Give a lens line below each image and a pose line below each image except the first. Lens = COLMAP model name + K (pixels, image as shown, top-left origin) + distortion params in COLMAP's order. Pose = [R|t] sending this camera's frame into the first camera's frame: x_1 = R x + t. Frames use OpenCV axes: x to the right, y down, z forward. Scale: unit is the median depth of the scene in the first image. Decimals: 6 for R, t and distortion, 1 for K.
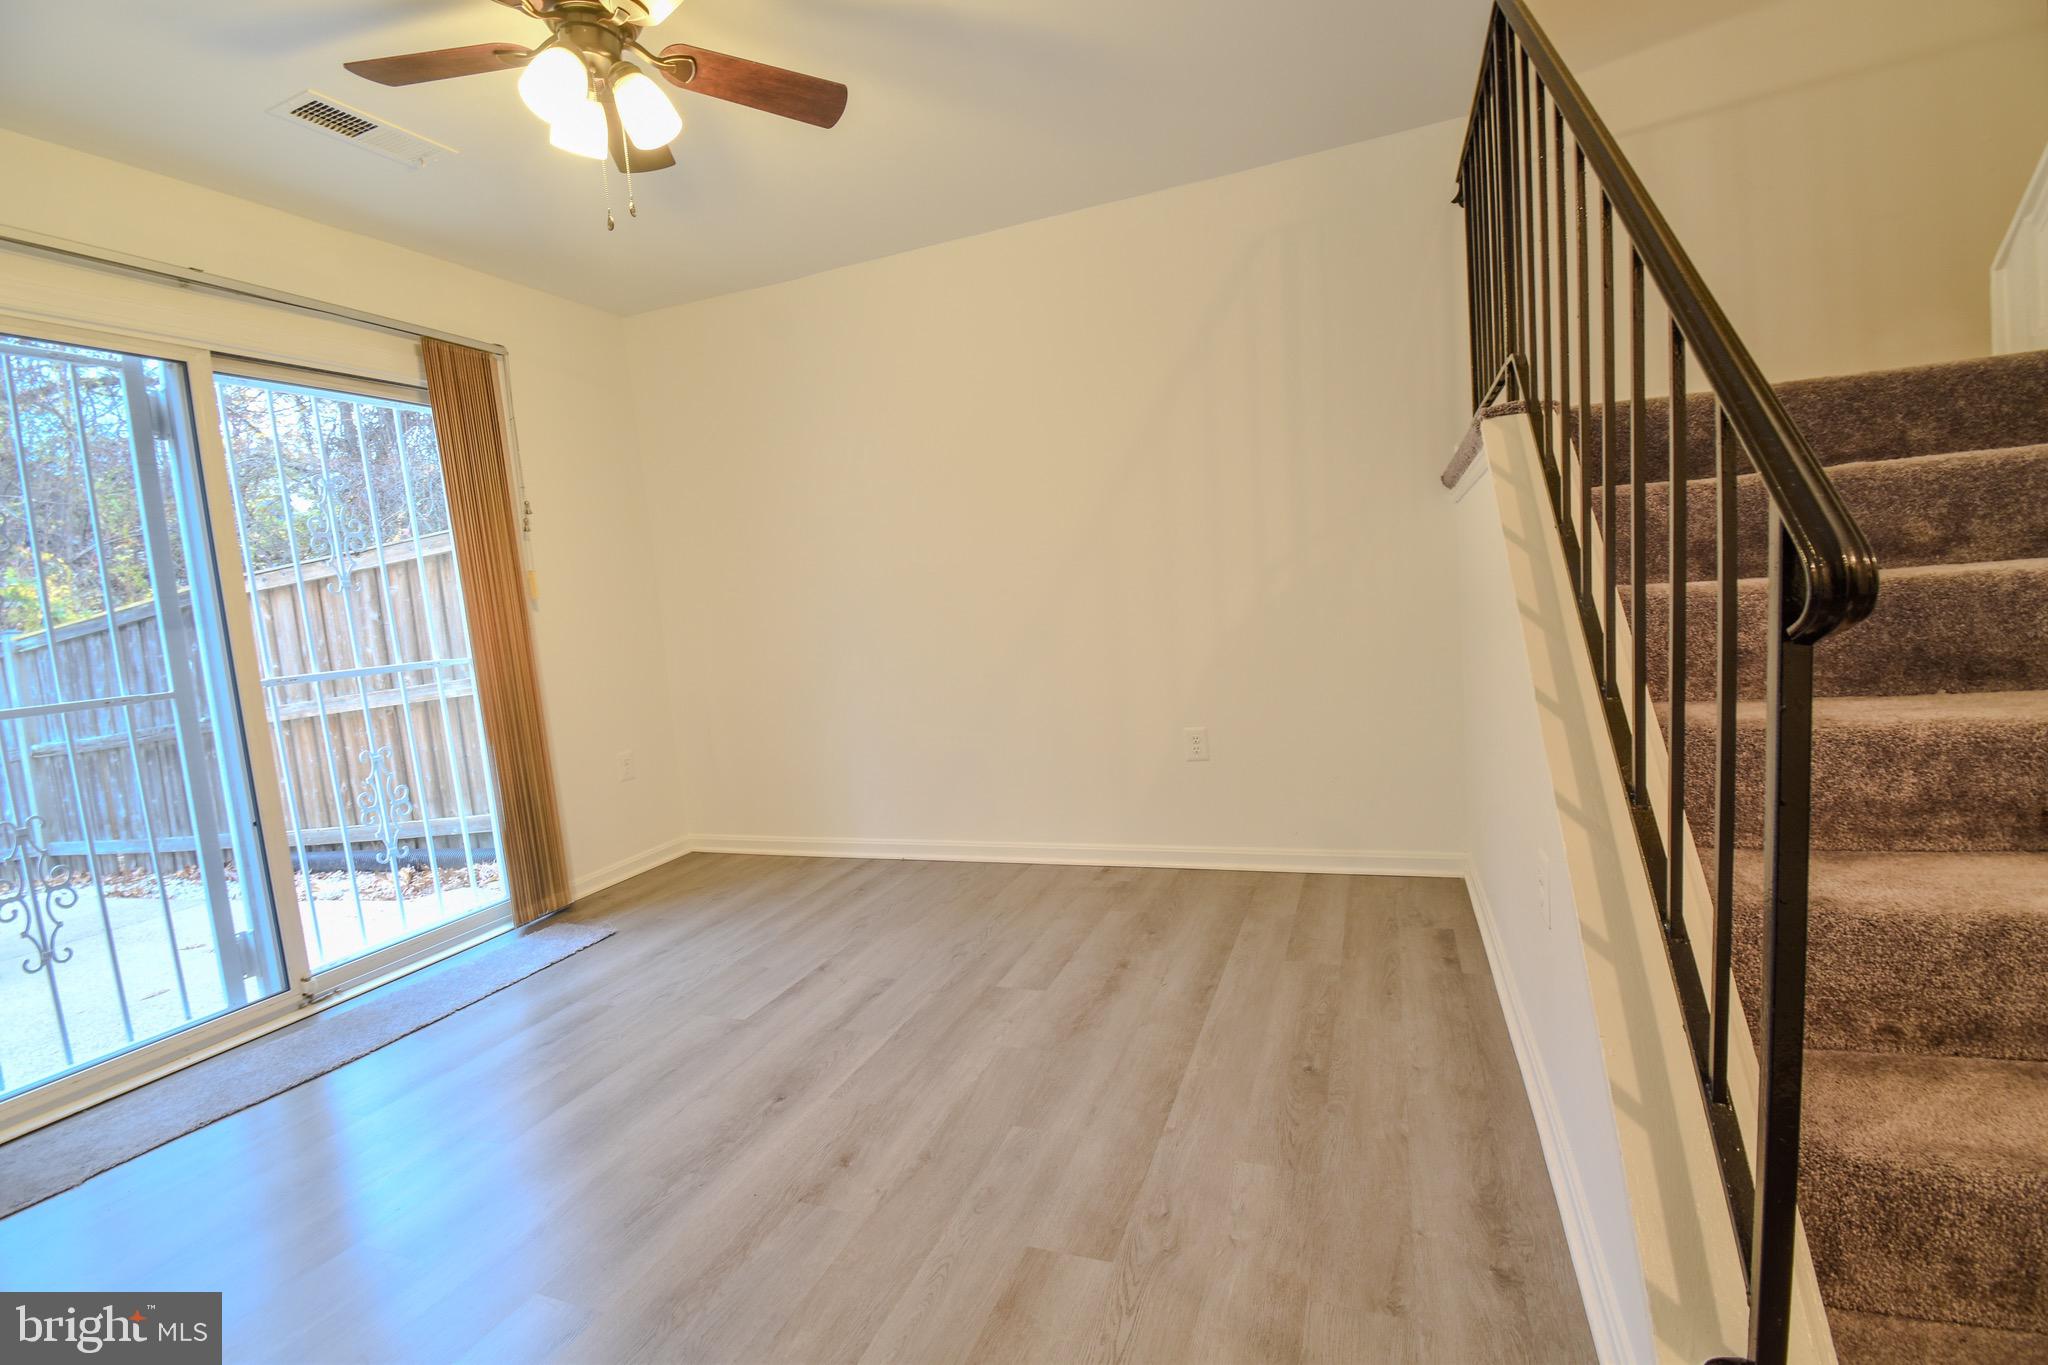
lens RADIAL K [[895.6, 0, 1033.5], [0, 895.6, 688.3], [0, 0, 1]] dist [-0.000042, -0.014668]
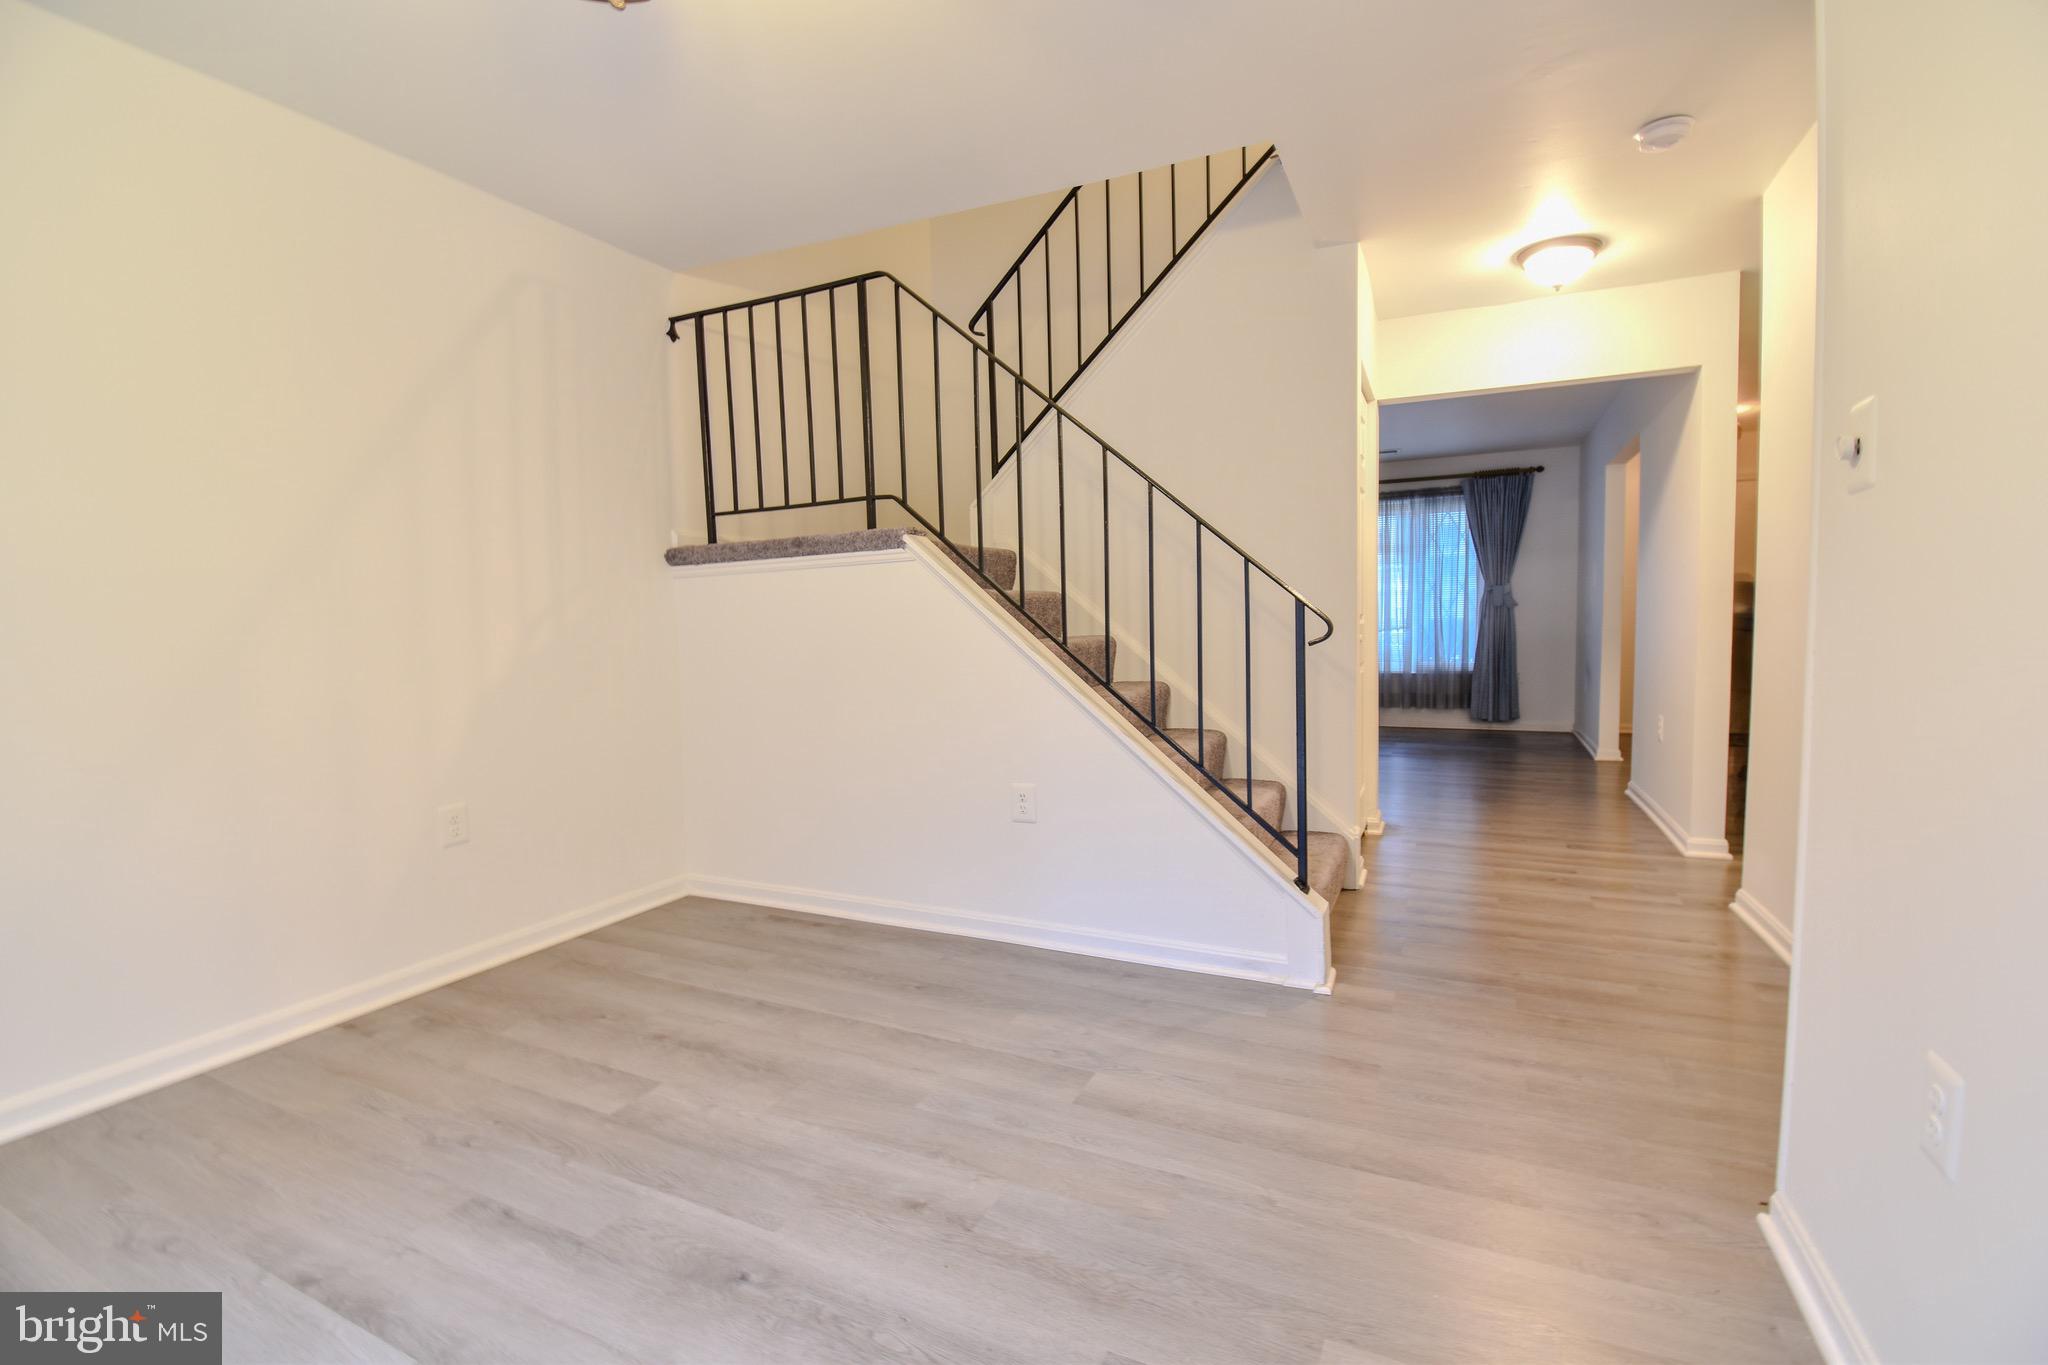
lens RADIAL K [[892.0, 0, 1038.0], [0, 892.0, 689.1], [0, 0, 1]] dist [0.000020, -0.014681]
pose [[0.085475, 0.001764, 0.996339, -0.833100], [0.117533, 0.992998, -0.011841, 0.014591], [-0.989384, 0.118115, 0.084670, 0.541119]]
